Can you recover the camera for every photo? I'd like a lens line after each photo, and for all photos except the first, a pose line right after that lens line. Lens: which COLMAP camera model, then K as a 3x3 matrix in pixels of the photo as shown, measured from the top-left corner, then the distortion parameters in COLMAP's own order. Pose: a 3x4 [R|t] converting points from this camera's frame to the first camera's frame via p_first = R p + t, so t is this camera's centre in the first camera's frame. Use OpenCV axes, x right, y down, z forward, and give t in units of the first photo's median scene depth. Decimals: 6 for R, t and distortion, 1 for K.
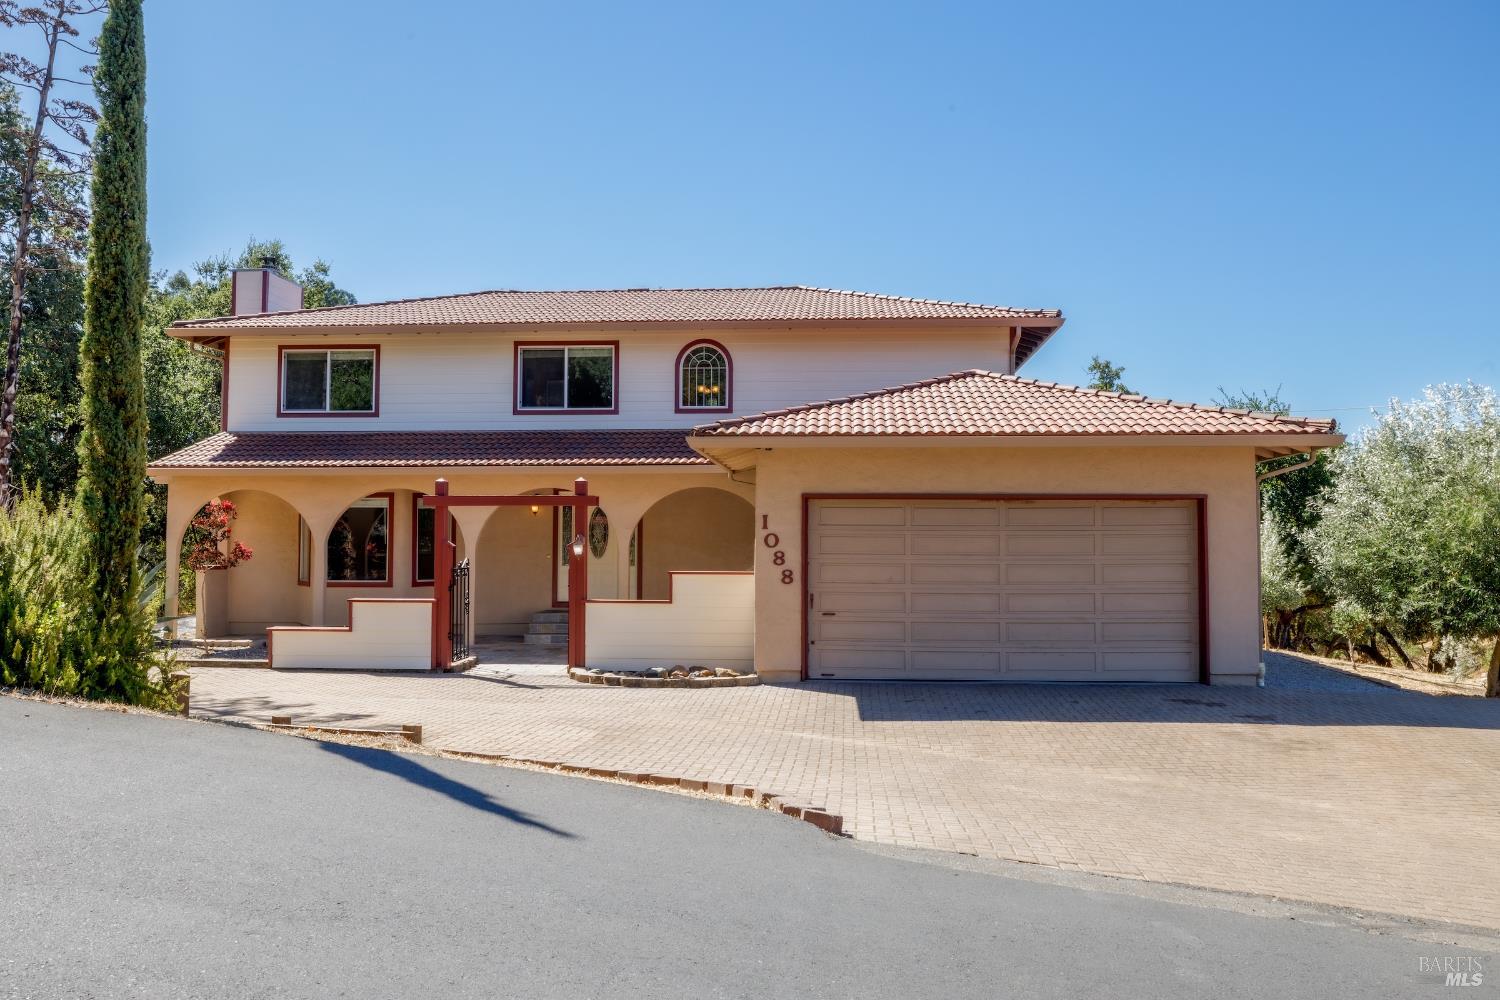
lens RADIAL K [[1232.7, 0, 750.9], [0, 1232.7, 498.6], [0, 0, 1]] dist [-0.008704, -0.001573]
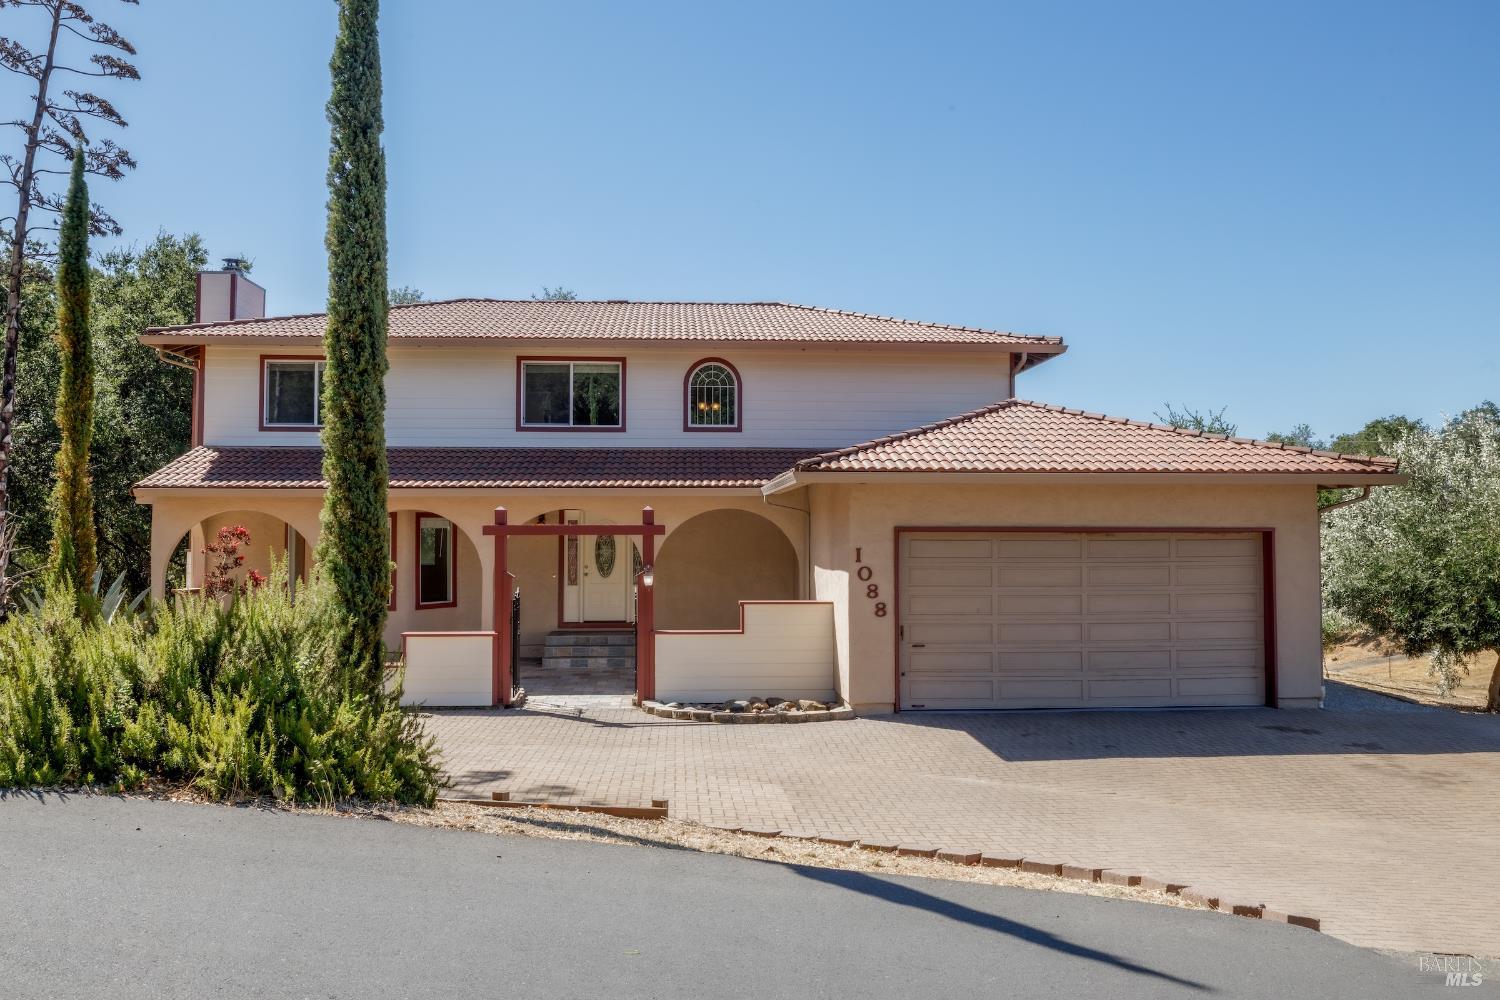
lens RADIAL K [[1199.5, 0, 753.1], [0, 1199.5, 493.4], [0, 0, 1]] dist [-0.006157, -0.002838]
pose [[0.989219, 0.001497, 0.146434, -0.201548], [-0.002411, 0.999979, 0.006059, -0.034405], [-0.146422, -0.006347, 0.989202, 0.045719]]
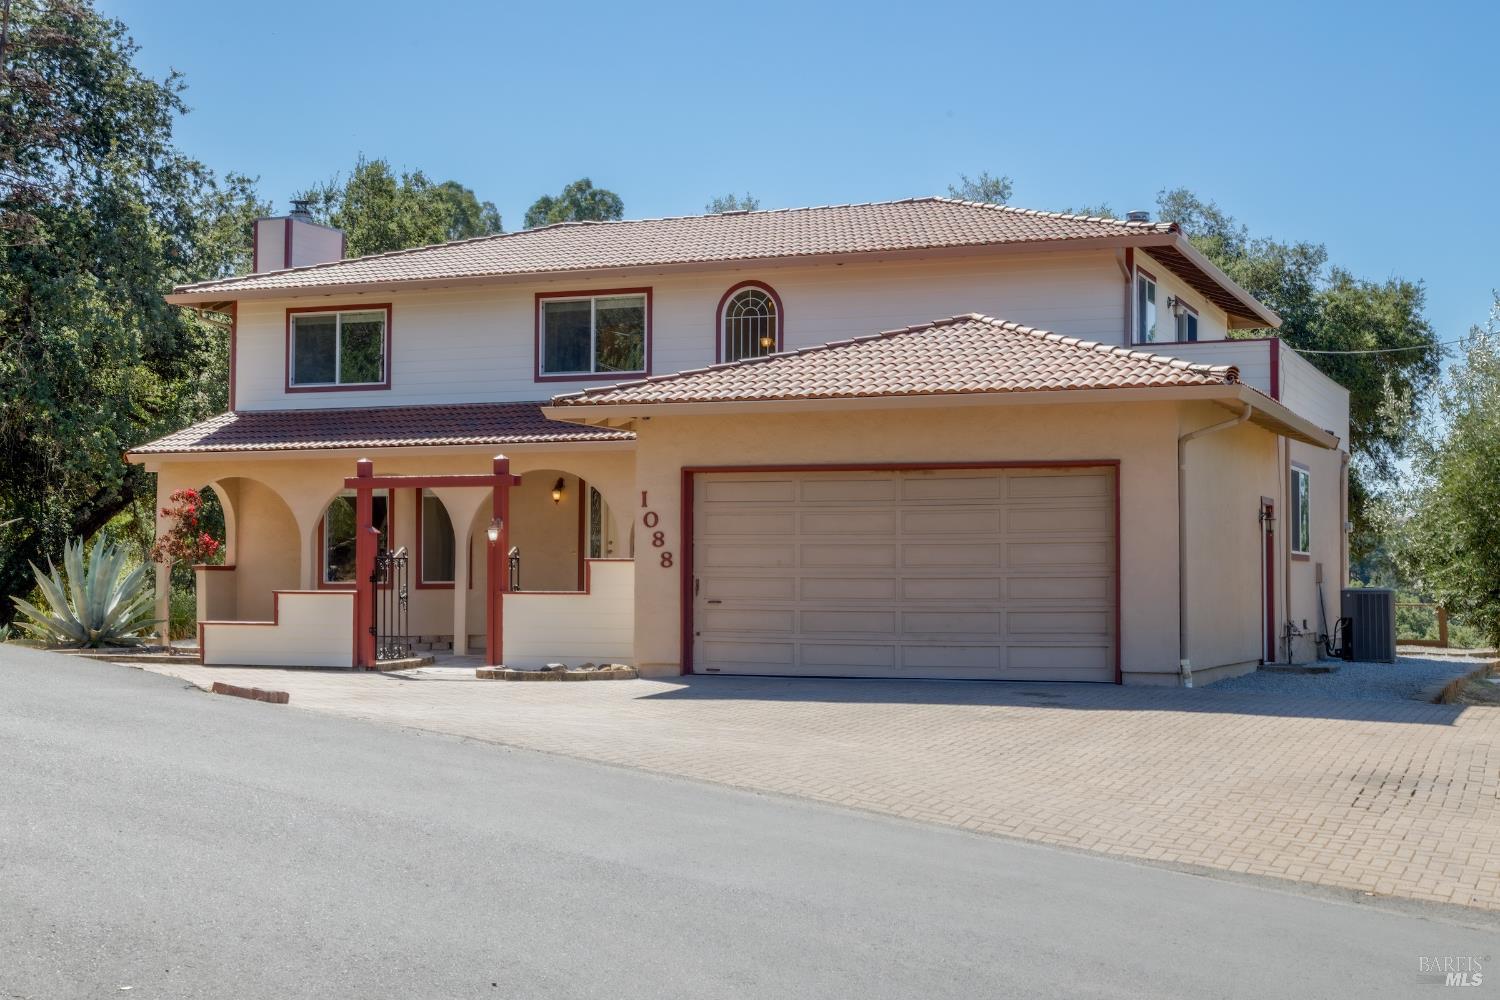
lens RADIAL K [[2118.8, 0, 748.0], [0, 2118.8, 504.8], [0, 0, 1]] dist [0.009804, 0.000000]
pose [[0.950487, -0.011624, -0.310547, 0.526901], [0.011757, 0.999930, -0.001442, 0.024420], [0.310542, -0.002280, 0.950557, -0.419280]]
